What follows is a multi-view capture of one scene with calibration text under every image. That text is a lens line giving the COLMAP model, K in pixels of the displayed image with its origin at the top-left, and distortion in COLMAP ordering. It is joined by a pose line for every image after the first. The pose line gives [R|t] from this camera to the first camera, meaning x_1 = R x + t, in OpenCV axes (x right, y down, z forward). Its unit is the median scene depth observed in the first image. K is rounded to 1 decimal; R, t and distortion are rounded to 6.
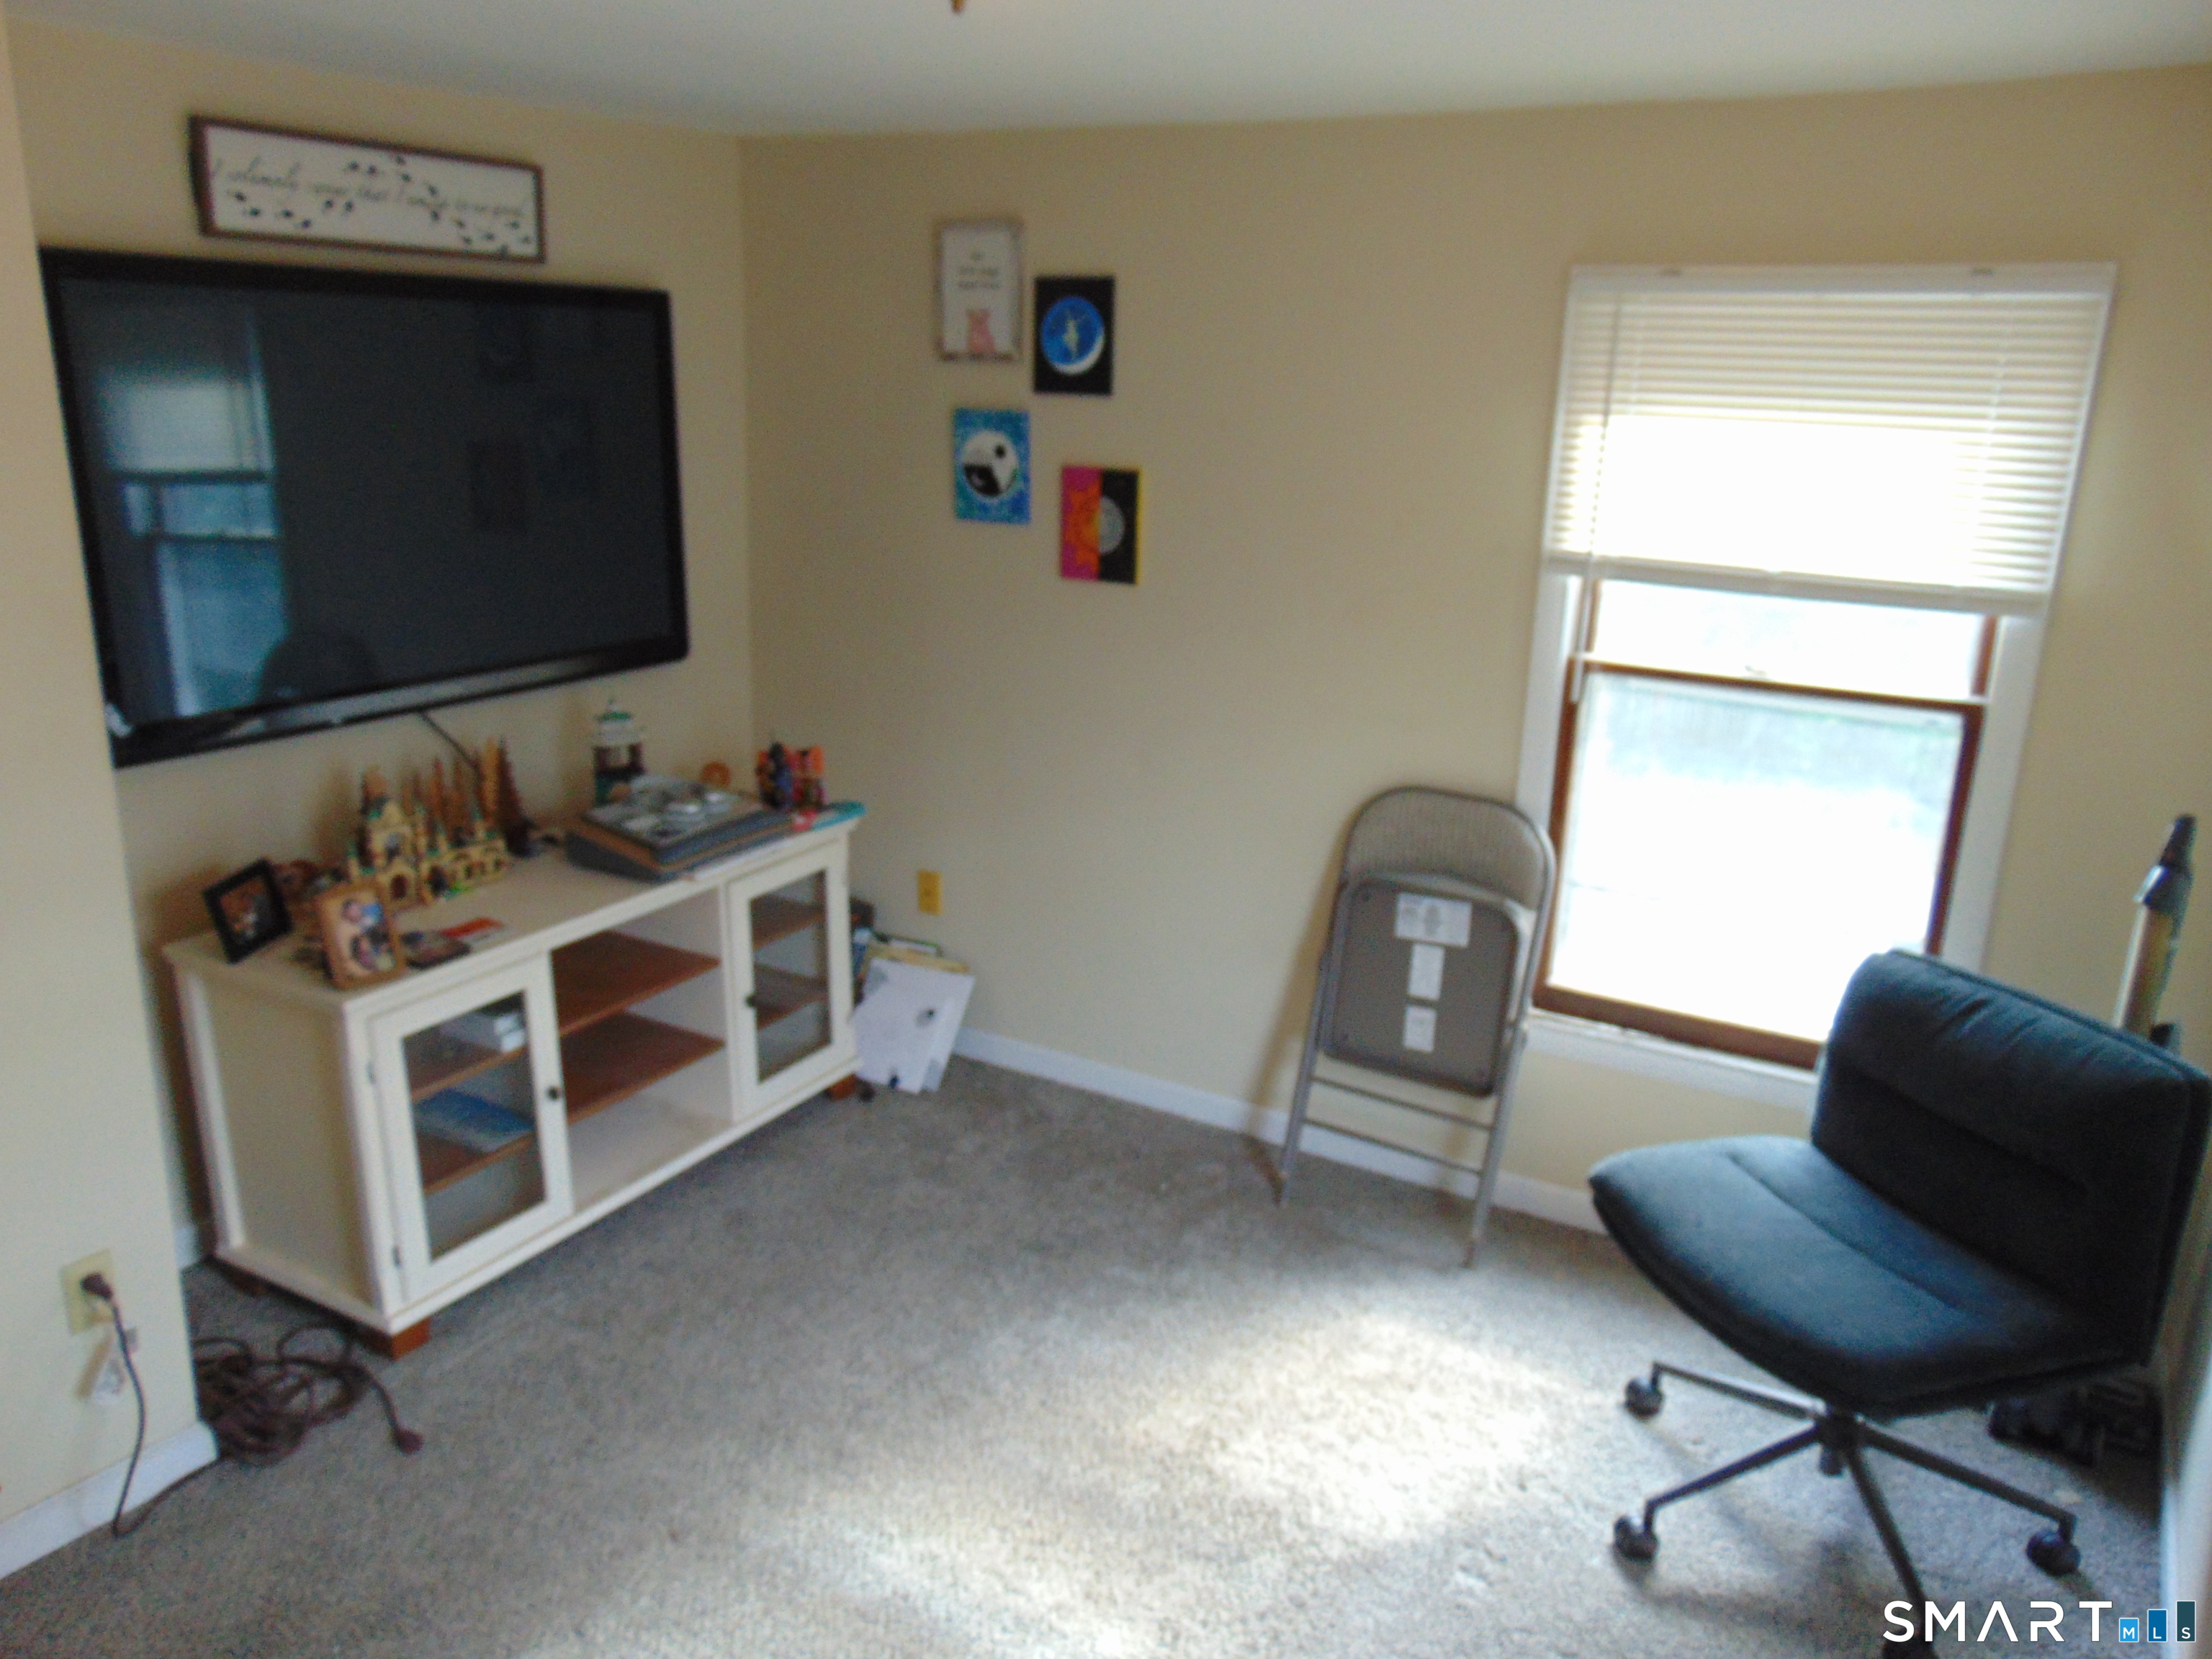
lens RADIAL K [[1667.5, 0, 1103.6], [0, 1667.5, 839.5], [0, 0, 1]] dist [0.000458, 0.052422]
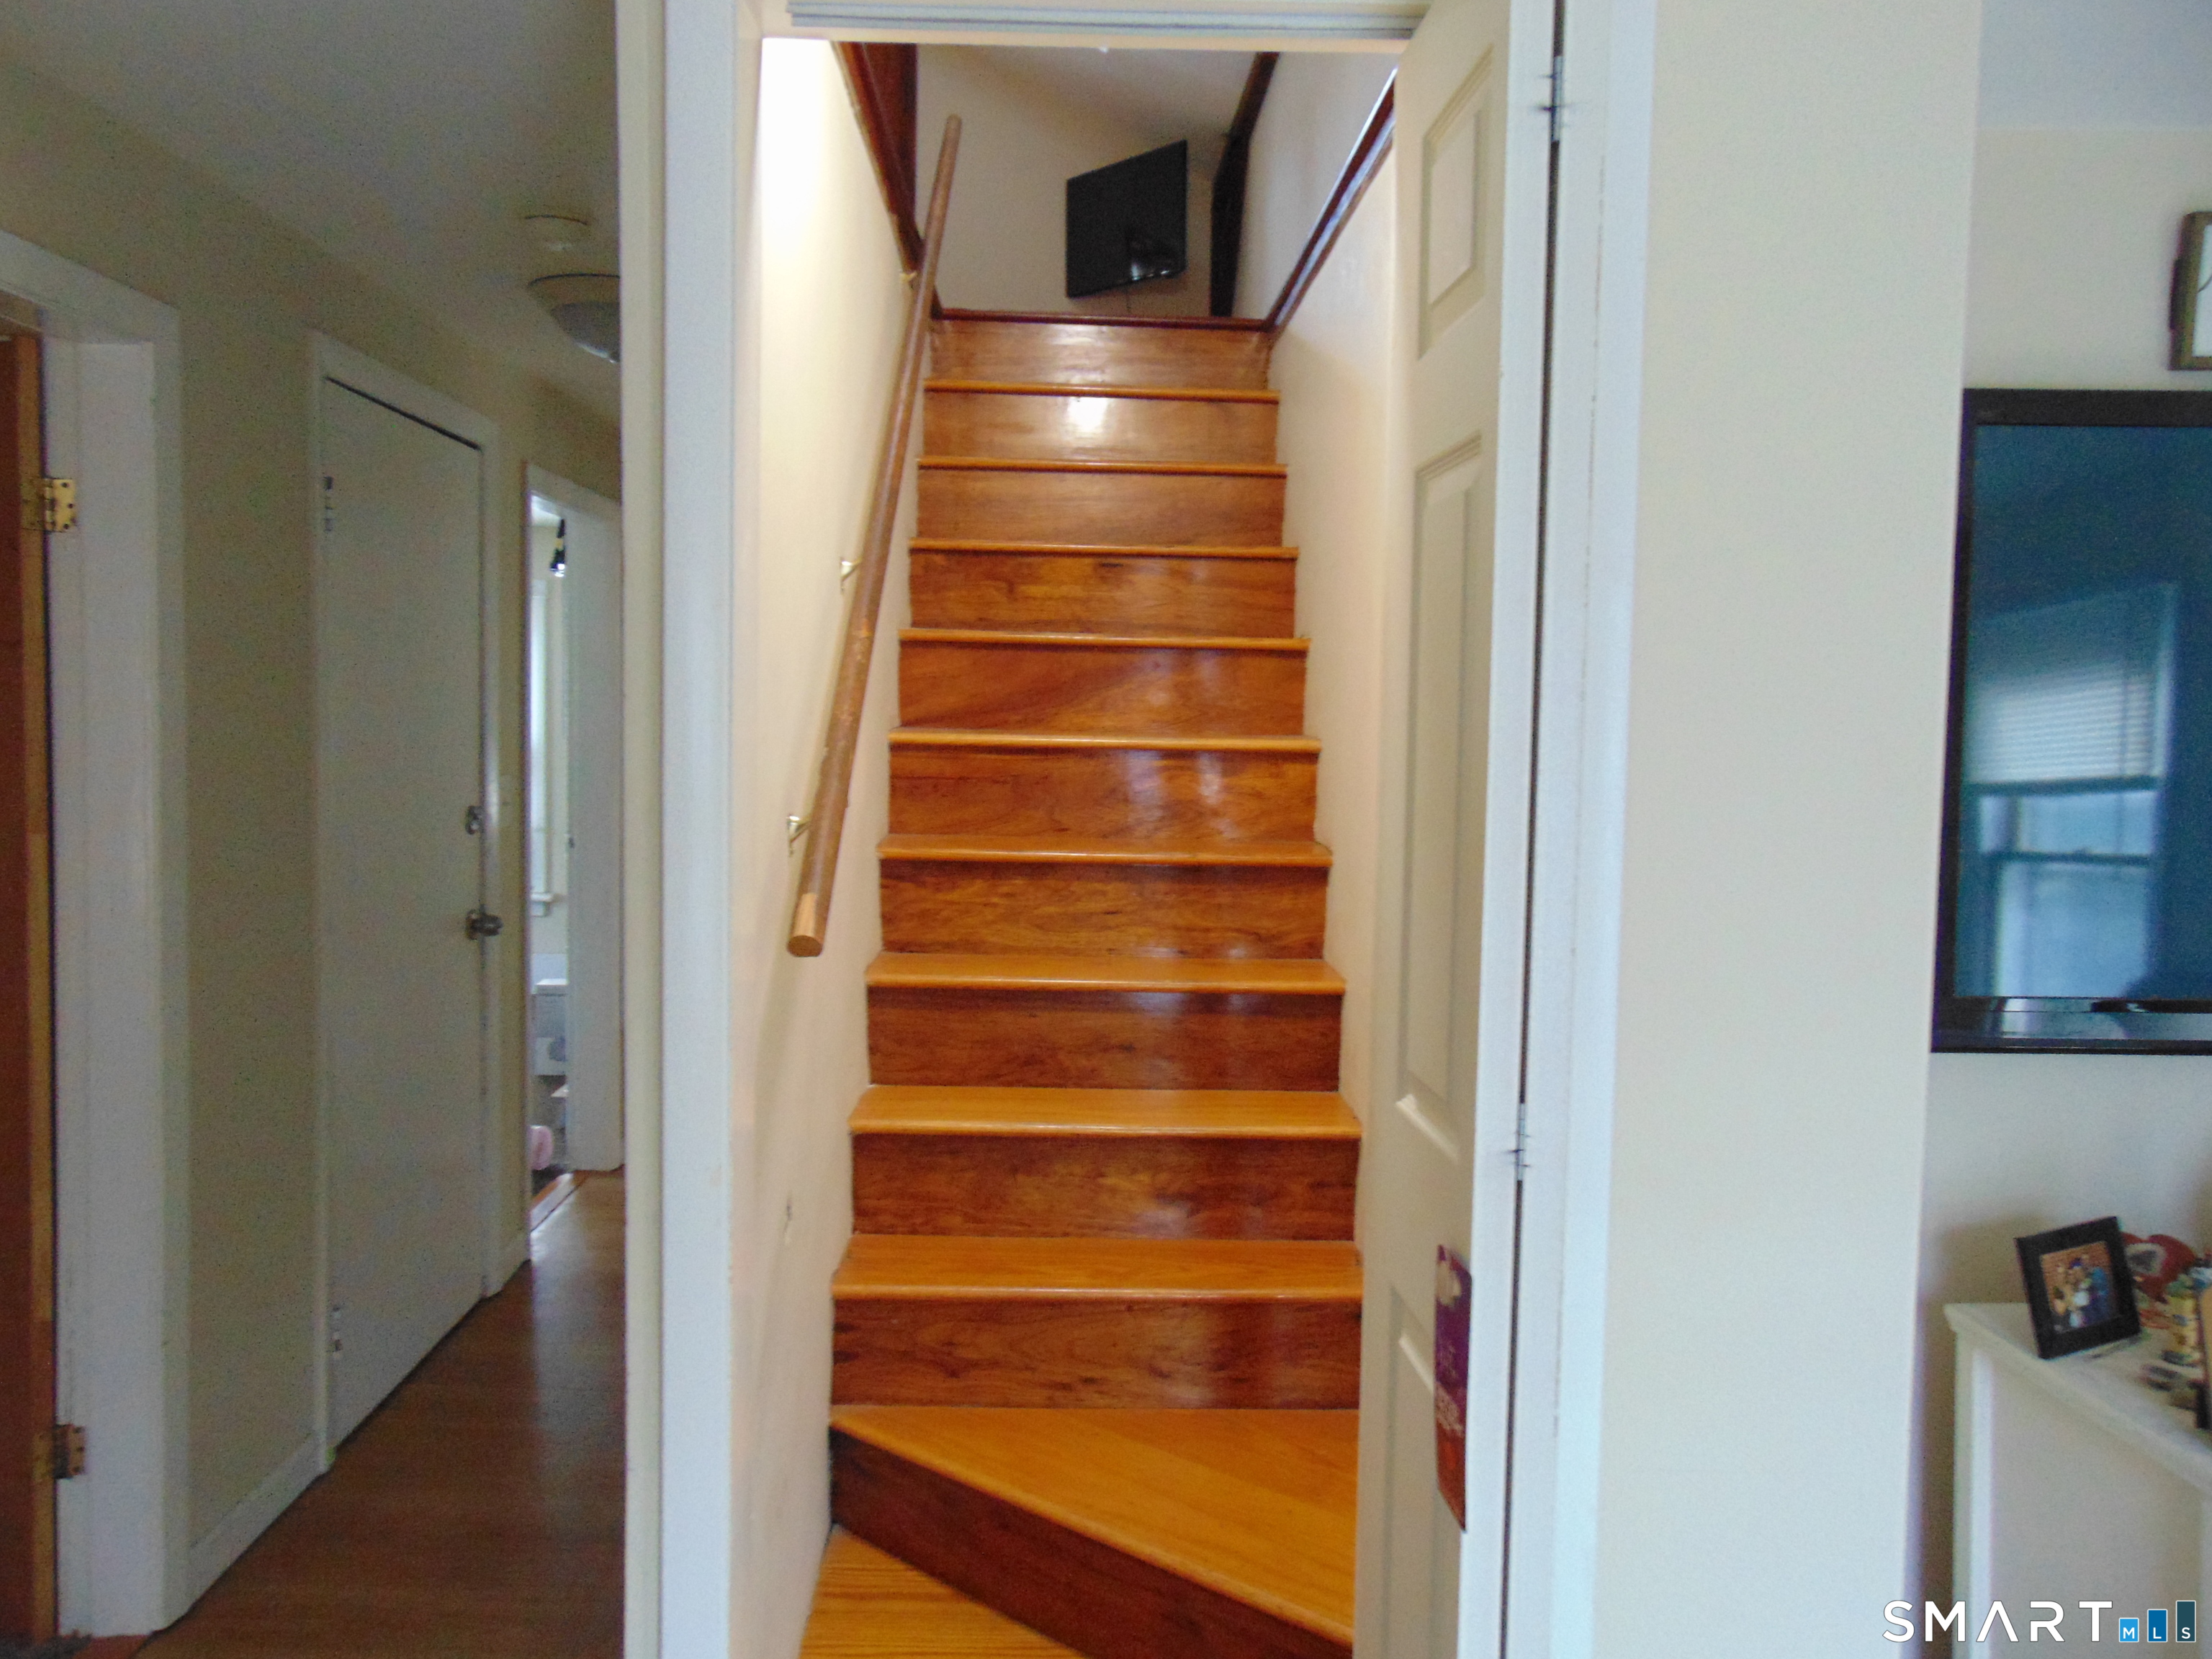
lens RADIAL K [[1667.5, 0, 1106.2], [0, 1667.5, 825.7], [0, 0, 1]] dist [0.000458, 0.052422]
pose [[0.547246, 0.032789, -0.836329, -0.154657], [-0.233055, 0.965683, -0.114638, 0.030631], [0.803870, 0.257646, 0.536108, 0.256609]]
